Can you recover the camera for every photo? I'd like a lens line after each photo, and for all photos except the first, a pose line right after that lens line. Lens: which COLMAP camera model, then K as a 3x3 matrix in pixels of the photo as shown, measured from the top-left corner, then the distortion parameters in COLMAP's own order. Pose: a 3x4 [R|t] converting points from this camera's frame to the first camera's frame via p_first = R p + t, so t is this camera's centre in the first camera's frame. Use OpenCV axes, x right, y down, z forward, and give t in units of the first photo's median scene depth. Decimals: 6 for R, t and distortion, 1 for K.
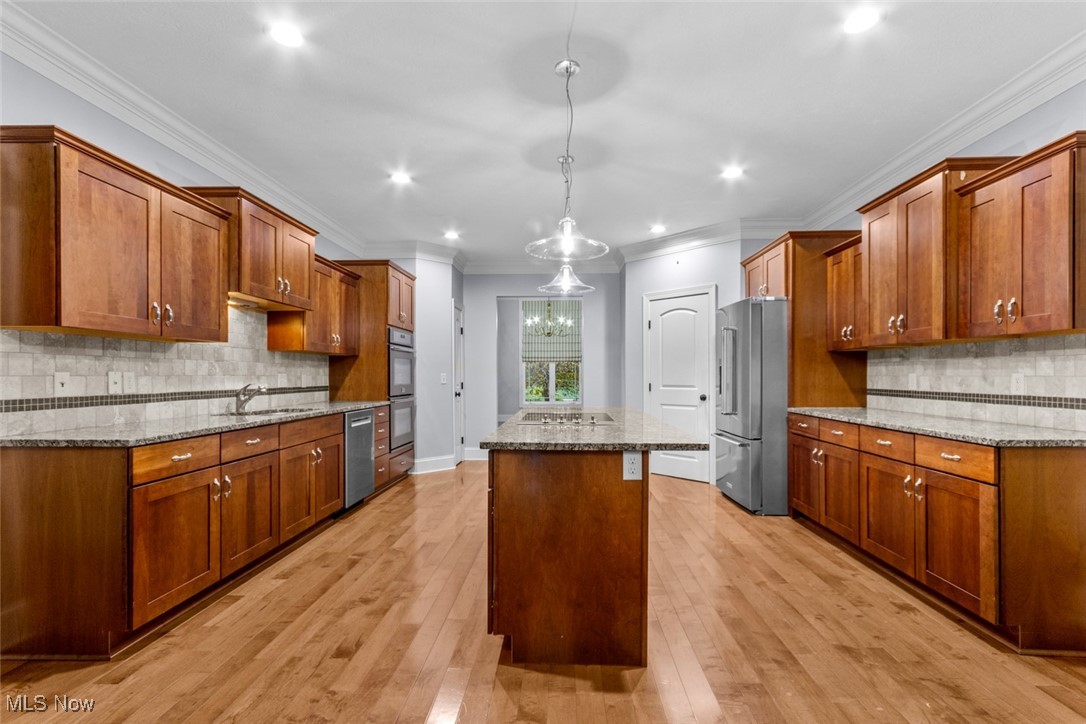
lens RADIAL K [[506.7, 0, 546.8], [0, 506.7, 365.4], [0, 0, 1]] dist [0.003579, 0.000561]
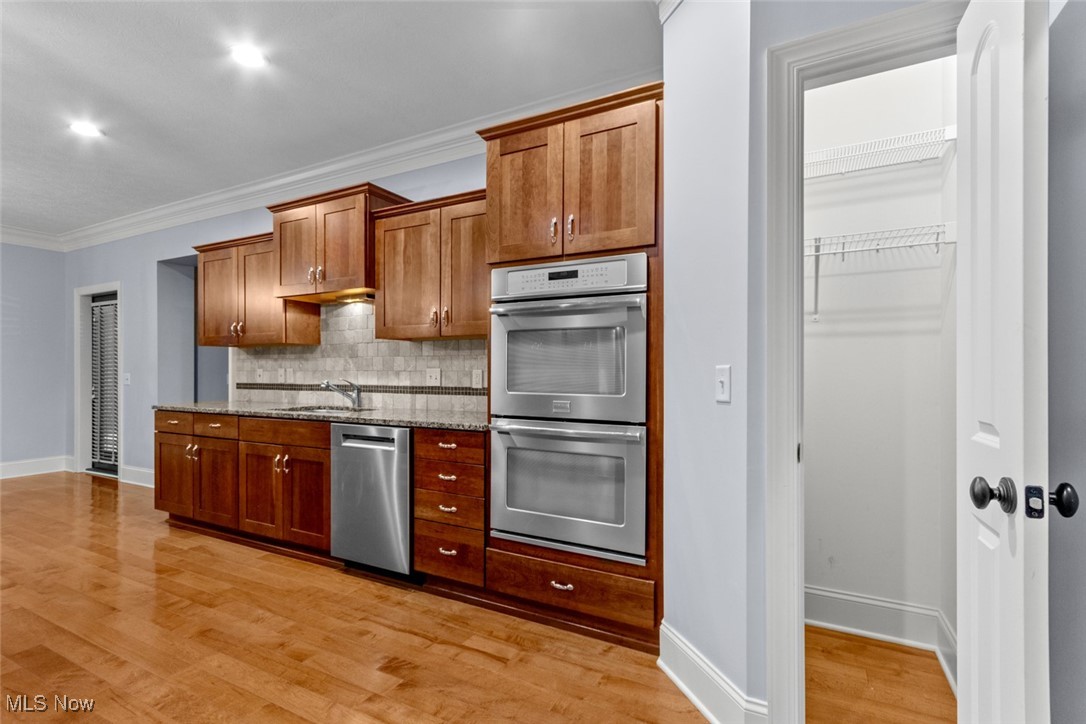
lens RADIAL K [[501.5, 0, 555.7], [0, 501.5, 372.3], [0, 0, 1]] dist [0.001316, 0.000137]
pose [[-0.426453, 0.000377, -0.904510, 0.141307], [0.016347, 0.999840, -0.007290, 0.041172], [0.904362, -0.017895, -0.426391, 2.026190]]
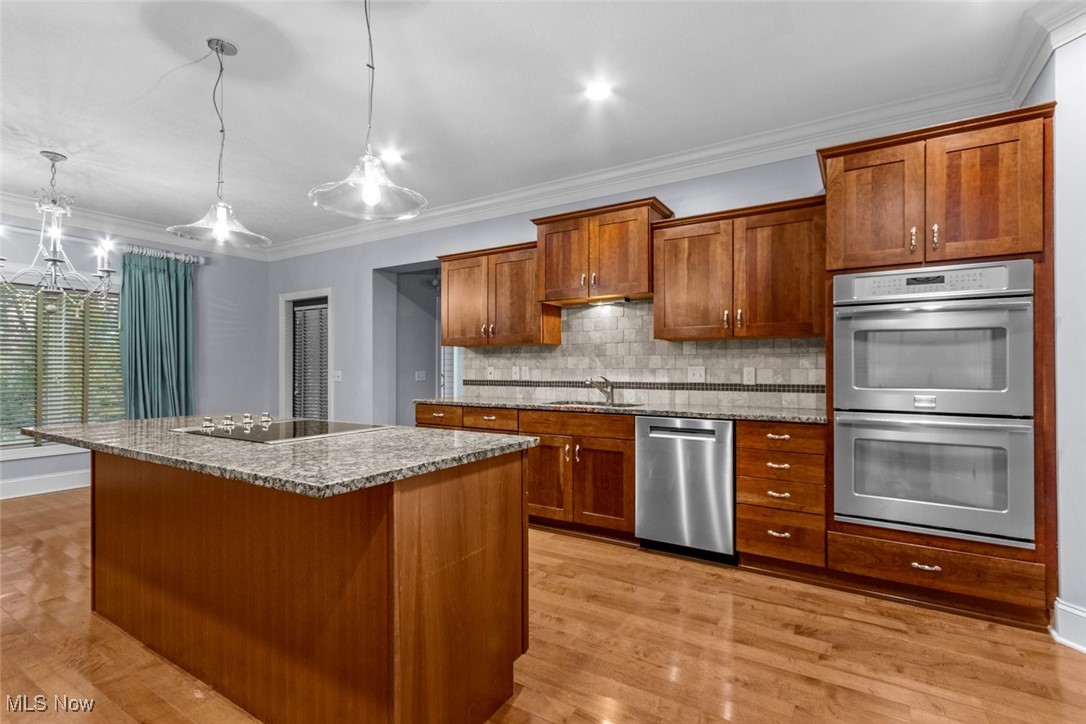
lens RADIAL K [[506.7, 0, 546.8], [0, 506.7, 365.4], [0, 0, 1]] dist [0.003579, 0.000561]
pose [[-0.498142, -0.006993, -0.867067, 0.457973], [0.016704, 0.999705, -0.017659, 0.033899], [0.866935, -0.023280, -0.497878, 1.621399]]
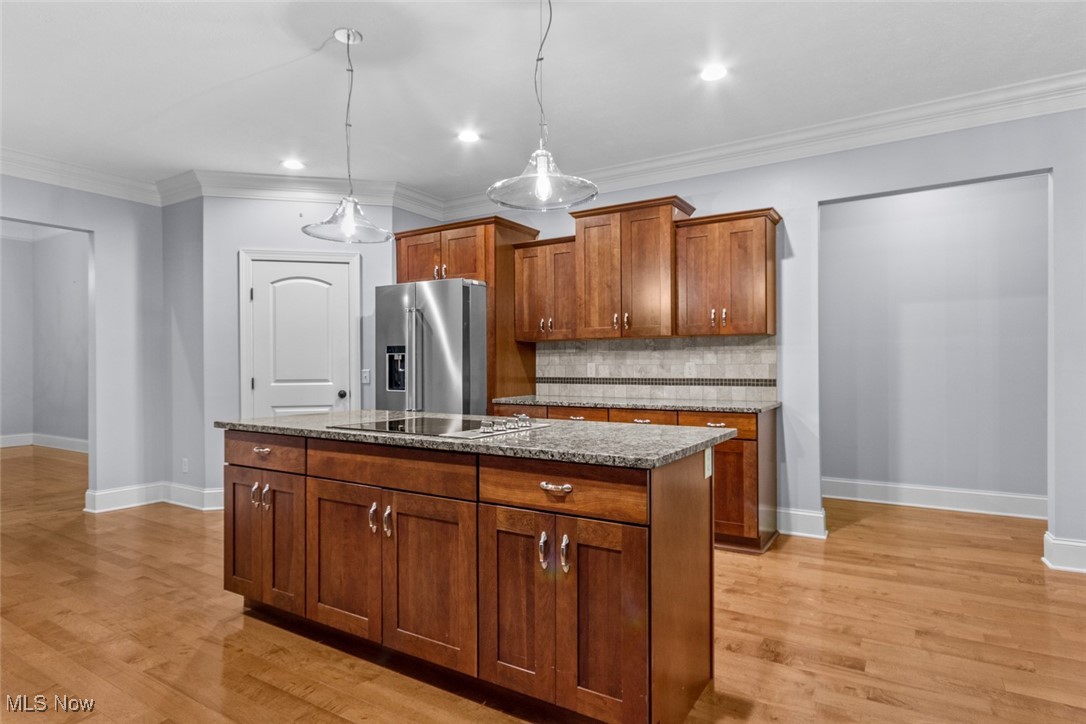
lens RADIAL K [[585.9, 0, 543.0], [0, 585.9, 362.0], [0, 0, 1]] dist [0.002364, 0.000214]
pose [[0.499775, 0.001327, 0.866154, -0.595689], [-0.011183, 0.999925, 0.004921, 0.009771], [-0.866083, -0.012145, 0.499752, 0.492941]]
